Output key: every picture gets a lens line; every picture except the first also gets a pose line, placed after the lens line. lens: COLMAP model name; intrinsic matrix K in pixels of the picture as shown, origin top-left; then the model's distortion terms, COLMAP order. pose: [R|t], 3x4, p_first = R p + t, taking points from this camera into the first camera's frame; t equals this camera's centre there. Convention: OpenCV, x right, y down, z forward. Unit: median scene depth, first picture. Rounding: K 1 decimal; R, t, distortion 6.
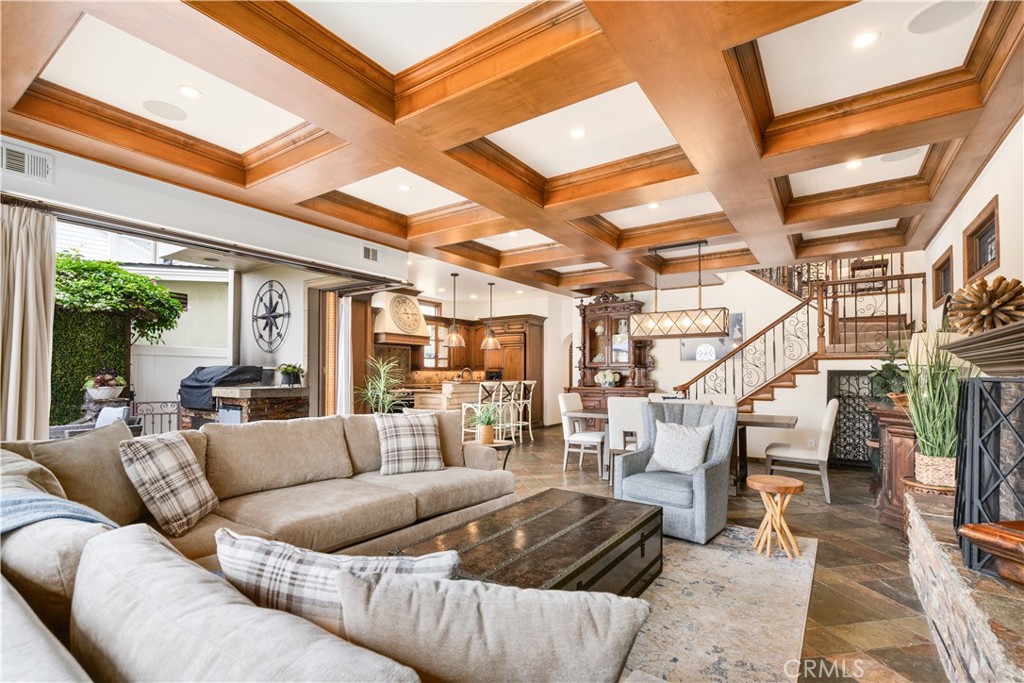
lens RADIAL K [[467.6, 0, 511.8], [0, 467.6, 370.4], [0, 0, 1]] dist [-0.004556, 0.000404]
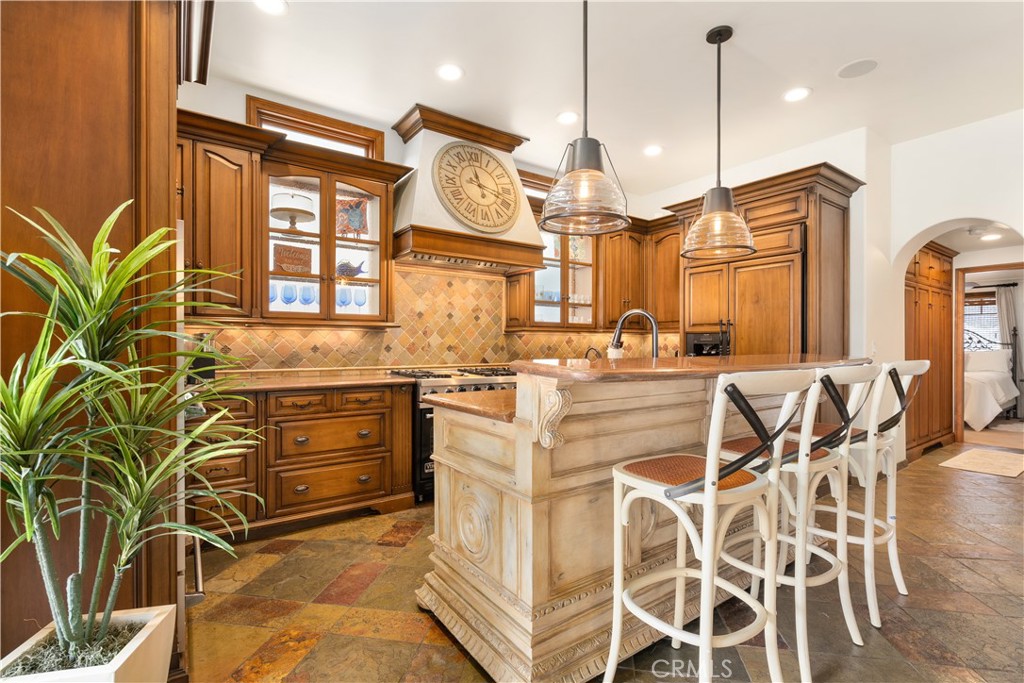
lens RADIAL K [[467.6, 0, 513.9], [0, 467.6, 346.8], [0, 0, 1]] dist [-0.004556, 0.000404]
pose [[0.938541, 0.001142, -0.345166, -0.056004], [0.002444, 0.999947, 0.009954, 0.010593], [0.345159, -0.010186, 0.938489, 0.586188]]
